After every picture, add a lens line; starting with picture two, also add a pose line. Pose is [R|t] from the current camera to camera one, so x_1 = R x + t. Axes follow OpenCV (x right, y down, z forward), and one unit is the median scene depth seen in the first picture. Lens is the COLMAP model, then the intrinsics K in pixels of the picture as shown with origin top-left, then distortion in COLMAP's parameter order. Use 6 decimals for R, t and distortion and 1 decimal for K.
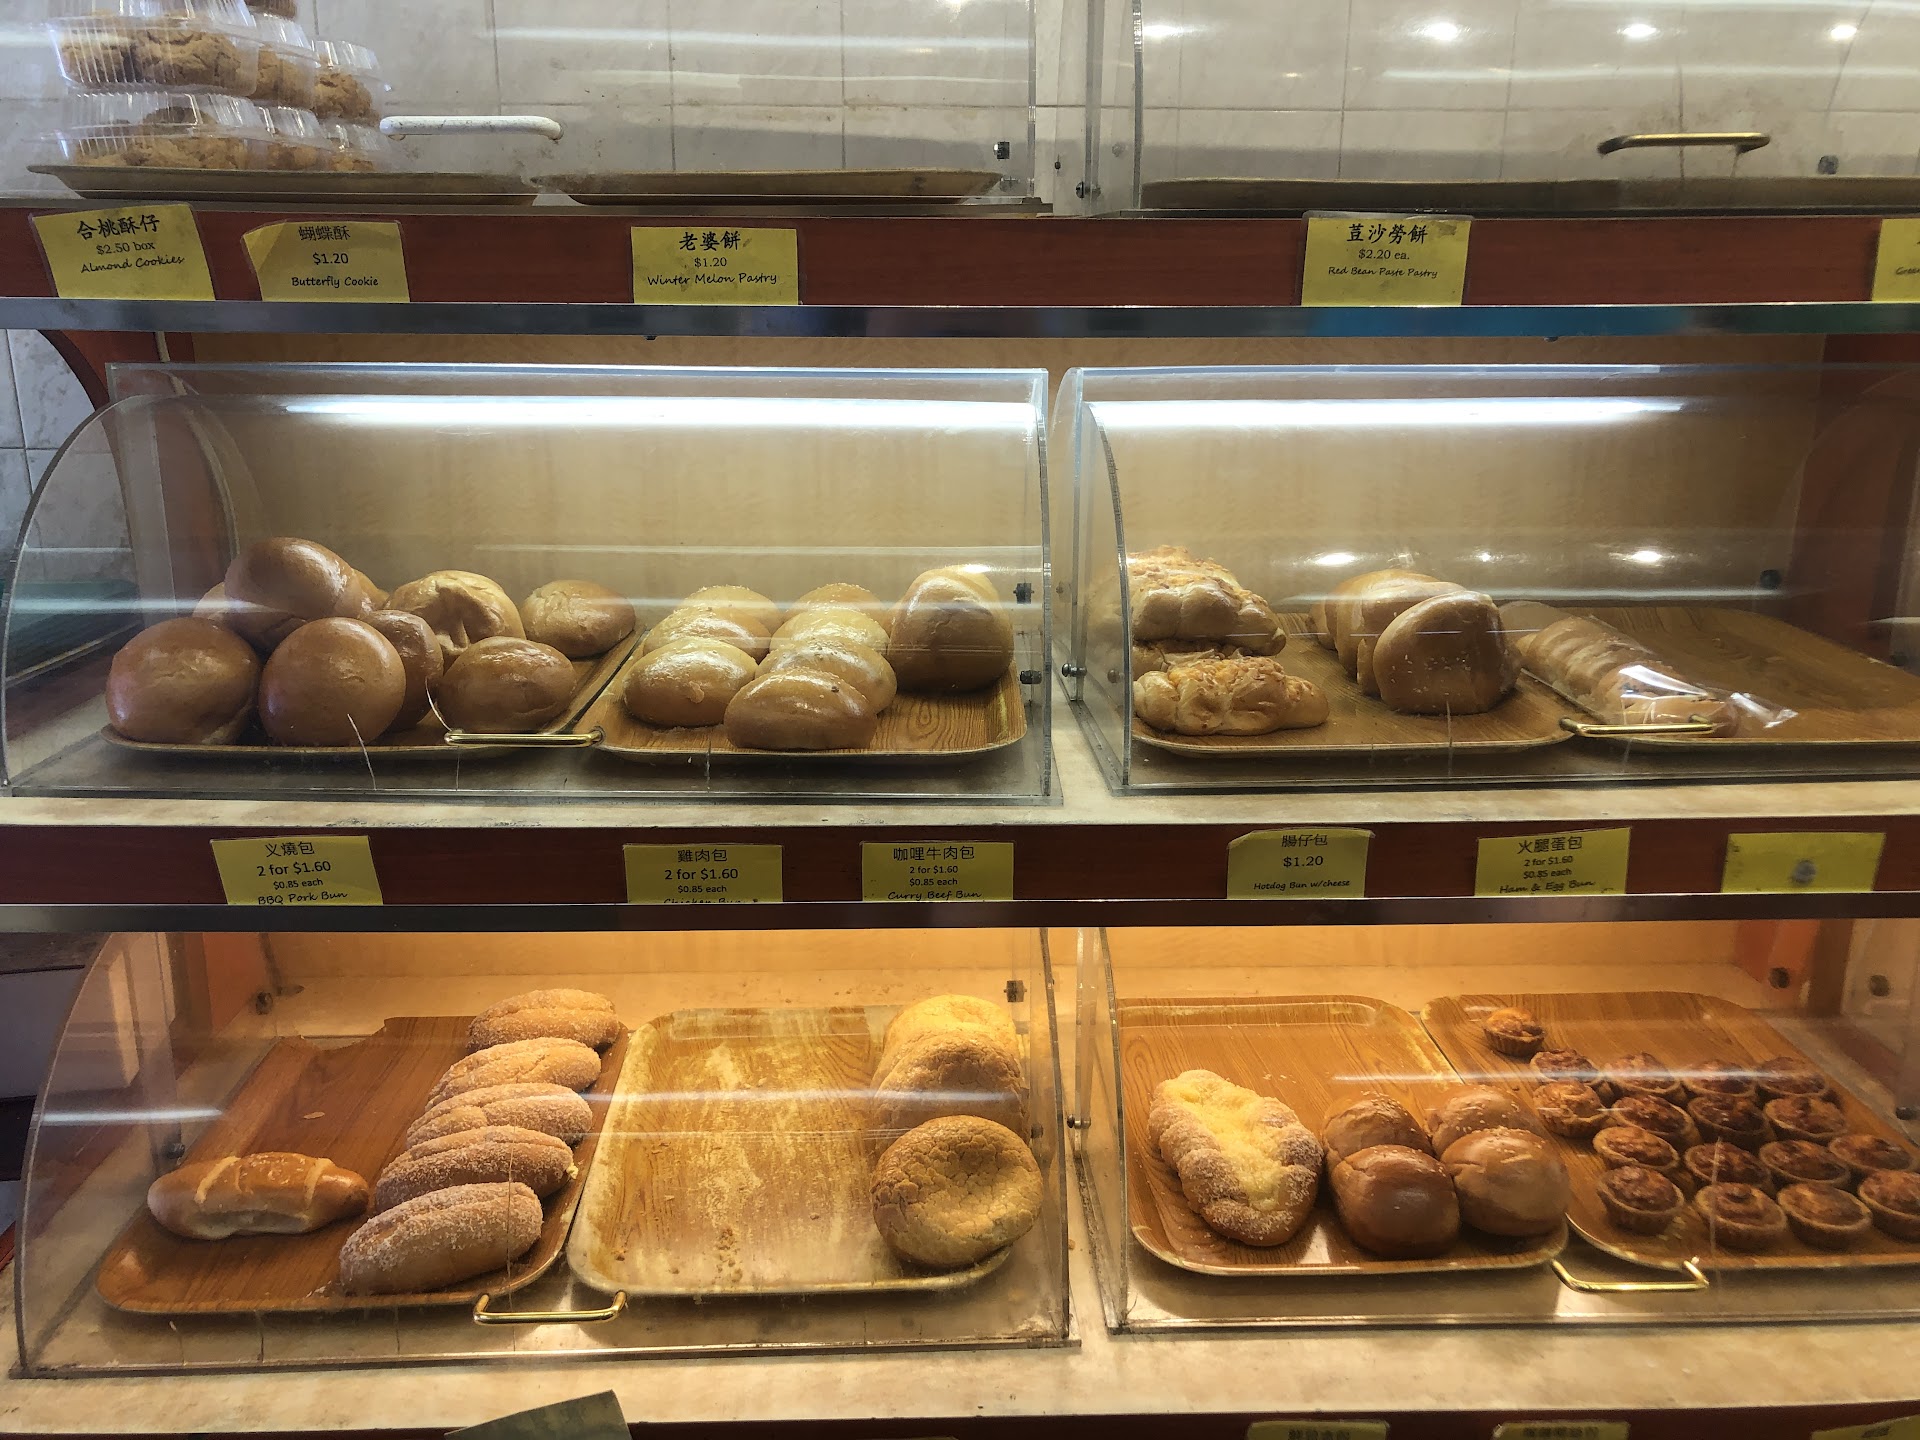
lens RADIAL K [[1584.4, 0, 960.0], [0, 1584.4, 720.0], [0, 0, 1]] dist [0.000323, -0.043585]
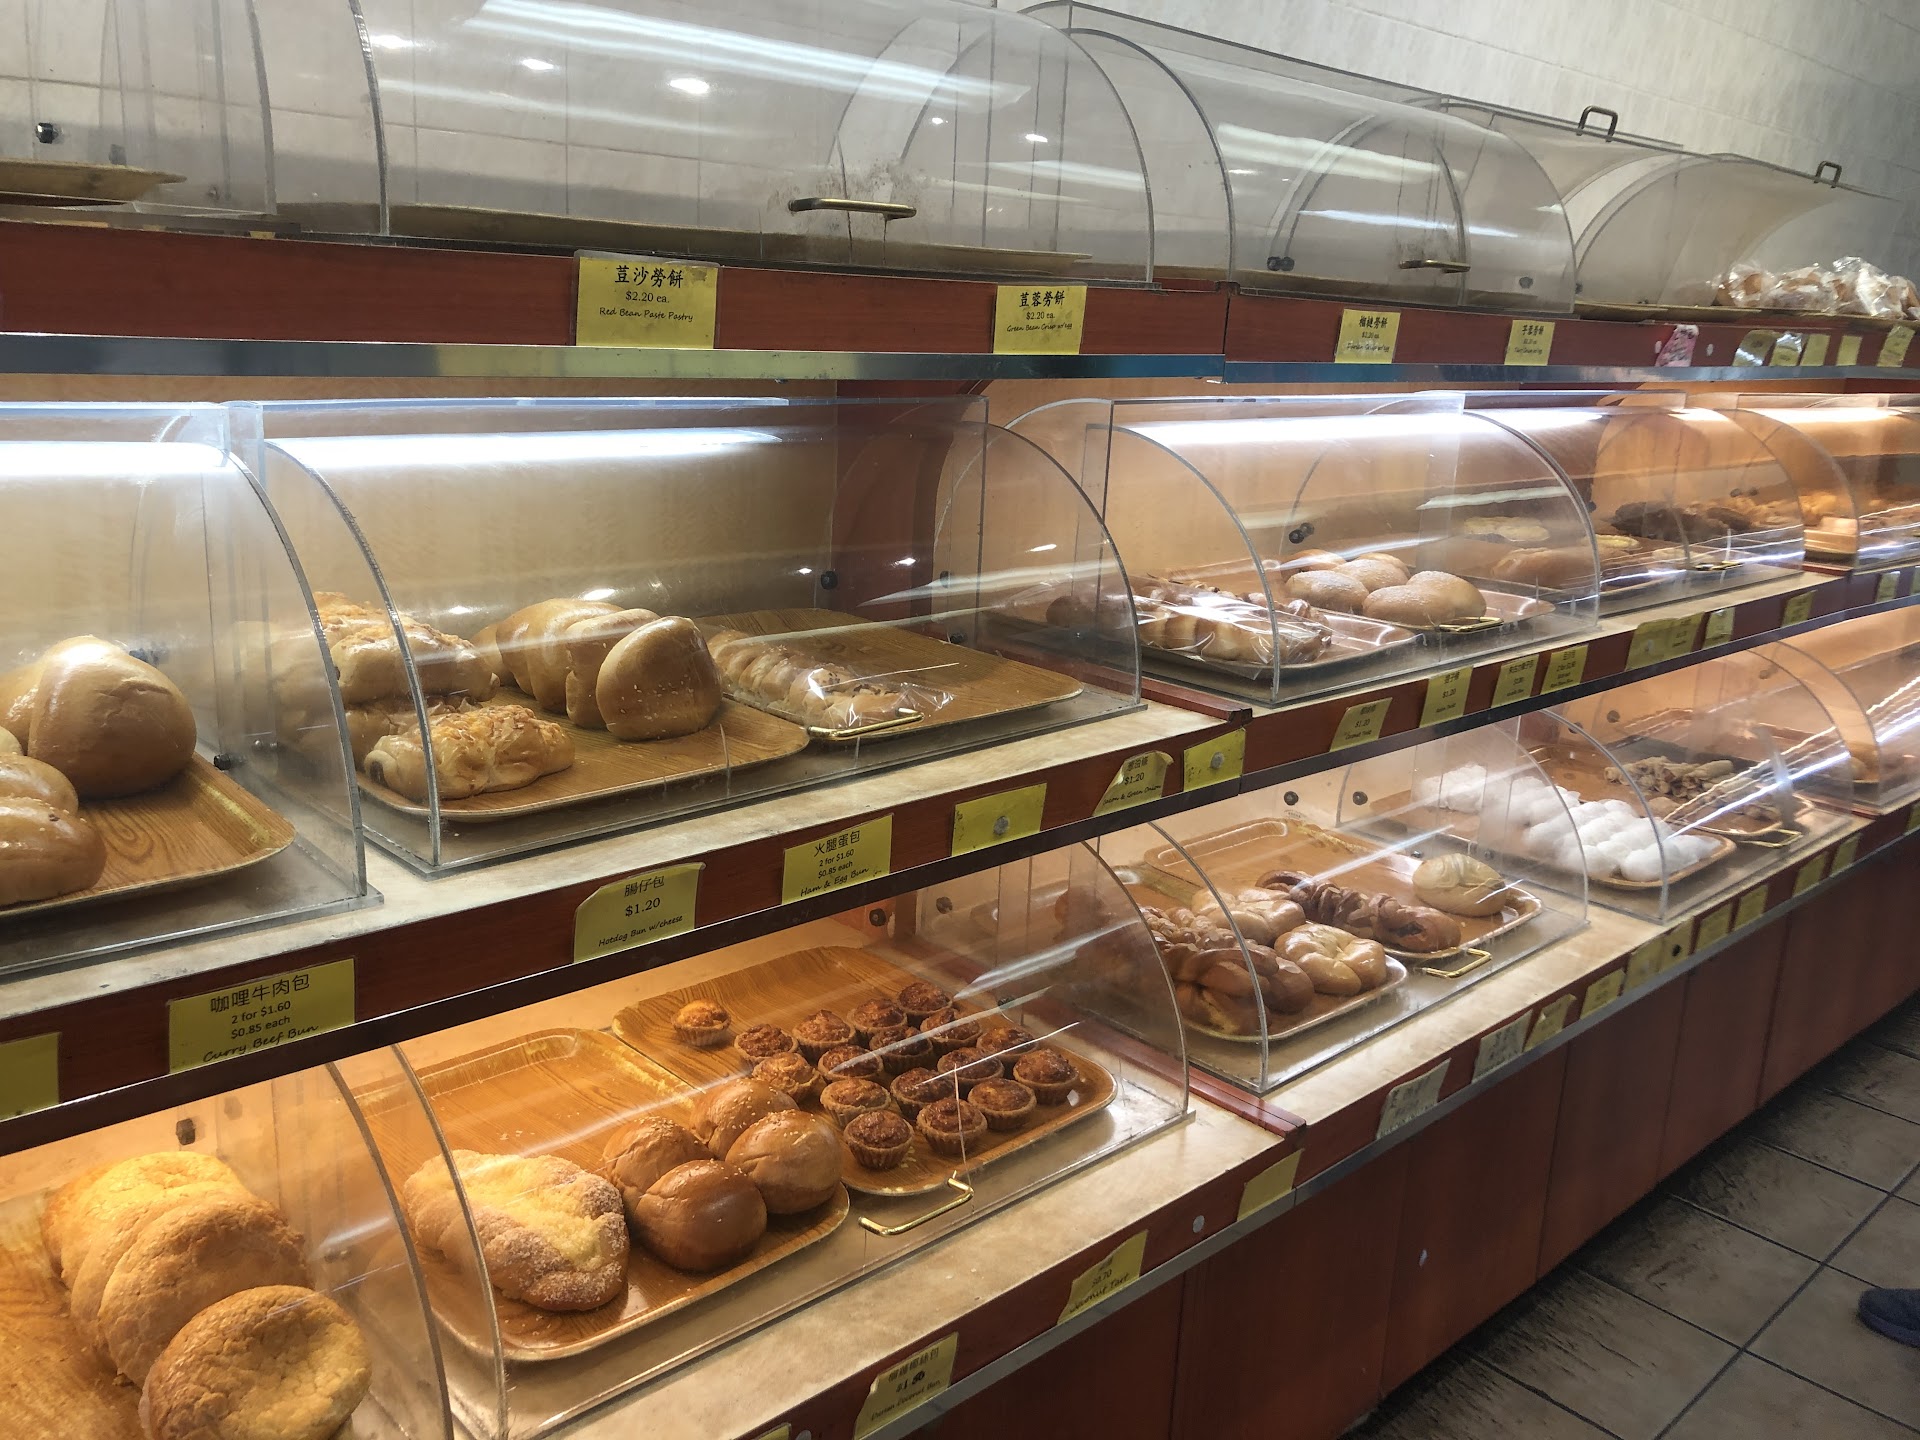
lens RADIAL K [[1569.0, 0, 960.5], [0, 1569.0, 692.3], [0, 0, 1]] dist [-0.009590, -0.011377]
pose [[0.735333, -0.124788, 0.666118, -0.241519], [0.133913, 0.990276, 0.037687, -0.047437], [-0.664344, 0.061489, 0.744894, 0.118541]]
